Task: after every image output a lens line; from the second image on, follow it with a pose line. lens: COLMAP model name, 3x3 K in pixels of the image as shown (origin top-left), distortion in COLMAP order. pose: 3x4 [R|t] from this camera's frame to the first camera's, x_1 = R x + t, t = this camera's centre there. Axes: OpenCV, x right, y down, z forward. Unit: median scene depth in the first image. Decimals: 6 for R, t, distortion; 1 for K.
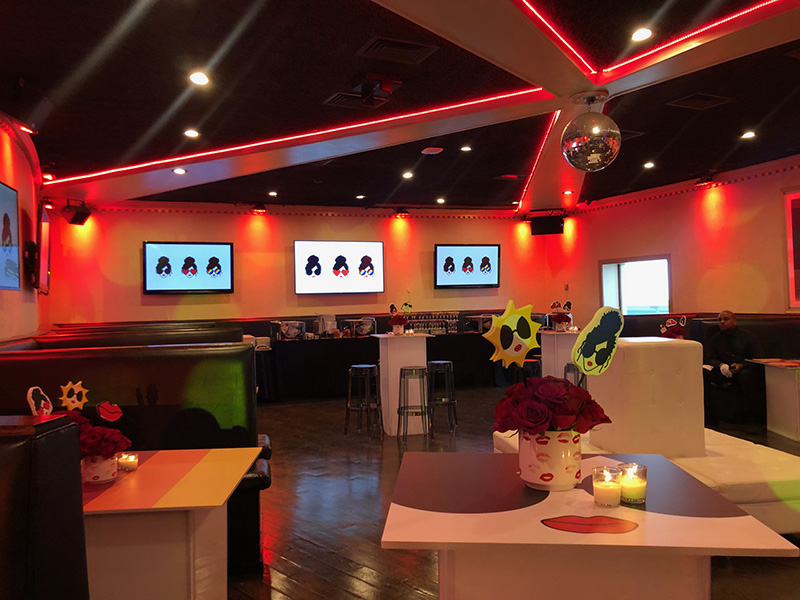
lens RADIAL K [[643.0, 0, 399.2], [0, 643.0, 297.7], [0, 0, 1]] dist [0.002359, 0.002059]
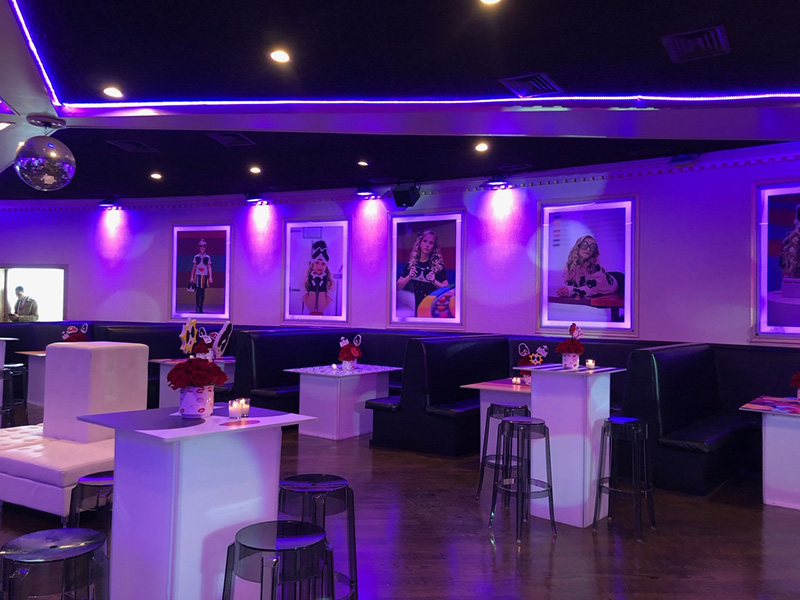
lens RADIAL K [[643.0, 0, 400.4], [0, 643.0, 300.3], [0, 0, 1]] dist [0.002359, 0.002059]
pose [[0.588799, 0.046081, 0.806965, -0.220927], [-0.040019, 0.998811, -0.027836, -0.003673], [-0.807288, -0.015904, 0.589943, -0.133797]]
